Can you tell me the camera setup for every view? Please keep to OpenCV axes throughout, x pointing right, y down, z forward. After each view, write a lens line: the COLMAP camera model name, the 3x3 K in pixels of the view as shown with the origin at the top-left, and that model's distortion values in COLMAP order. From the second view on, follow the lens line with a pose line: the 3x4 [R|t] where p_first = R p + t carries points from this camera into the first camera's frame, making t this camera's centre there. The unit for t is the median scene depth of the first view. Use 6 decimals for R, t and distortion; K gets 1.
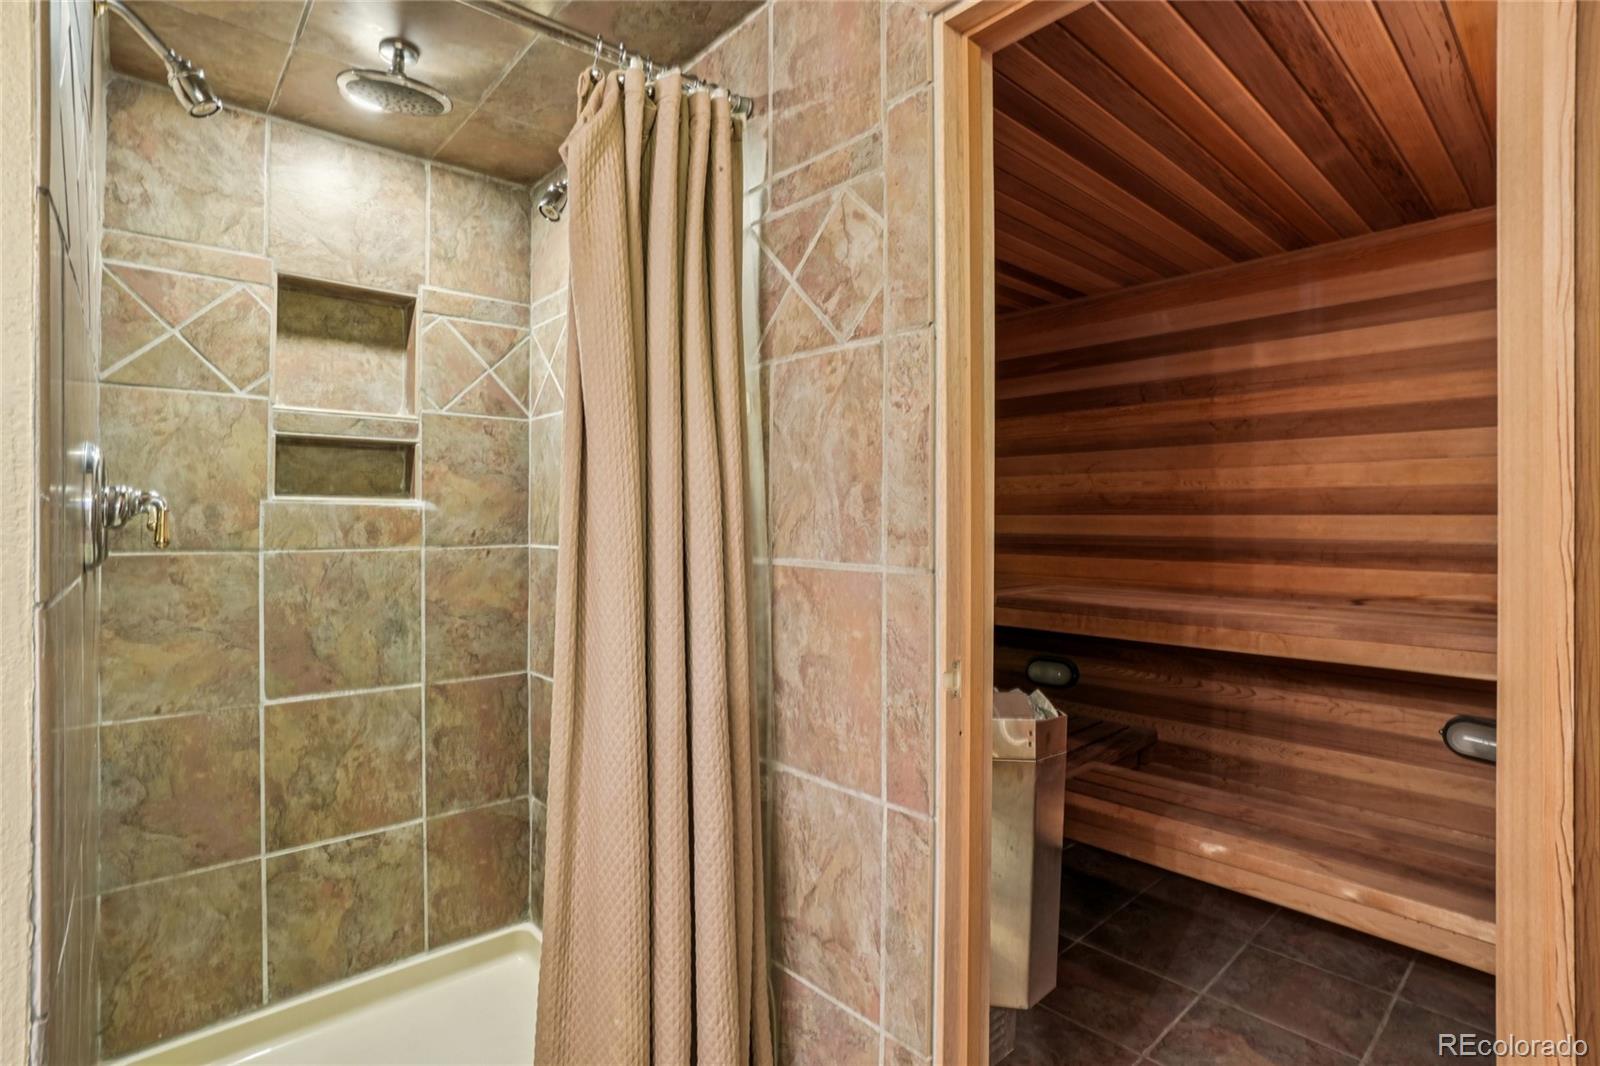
lens RADIAL K [[778.3, 0, 799.5], [0, 778.3, 522.5], [0, 0, 1]] dist [-0.049173, 0.021623]
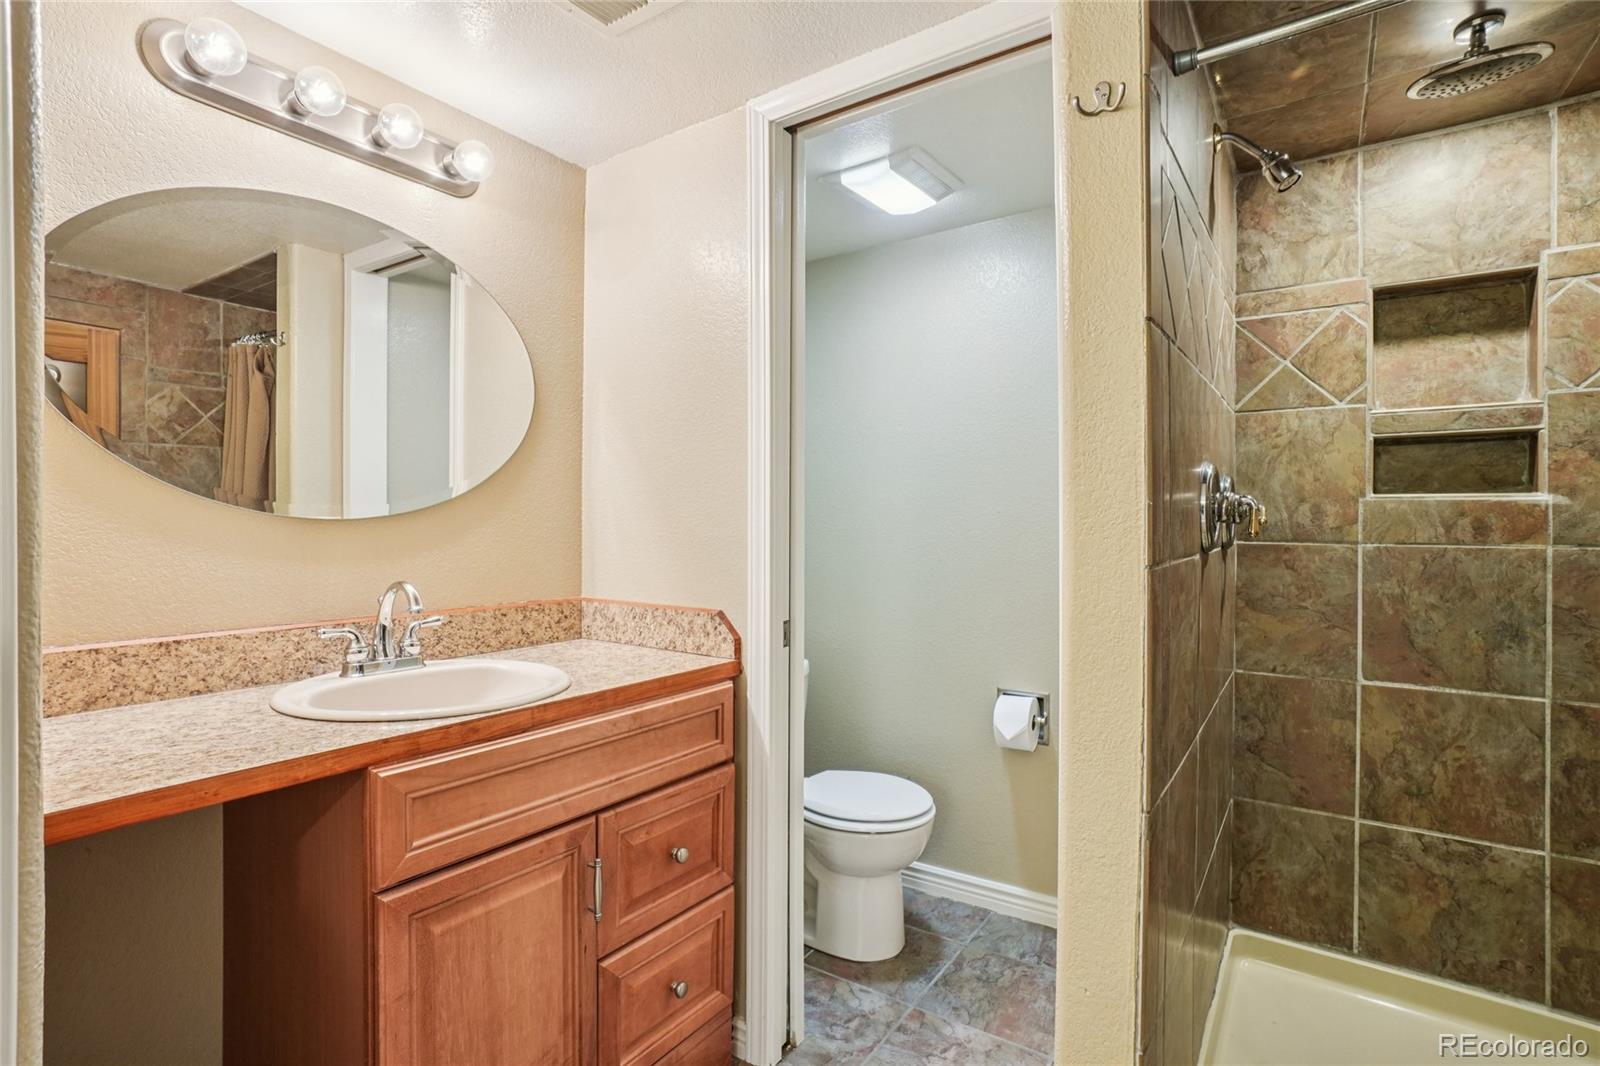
lens RADIAL K [[778.3, 0, 793.8], [0, 778.3, 525.6], [0, 0, 1]] dist [-0.049173, 0.021623]
pose [[0.230562, 0.009557, -0.973011, 0.184737], [0.002269, 0.999944, 0.010359, -0.002976], [0.973055, -0.004596, 0.230527, -0.054097]]
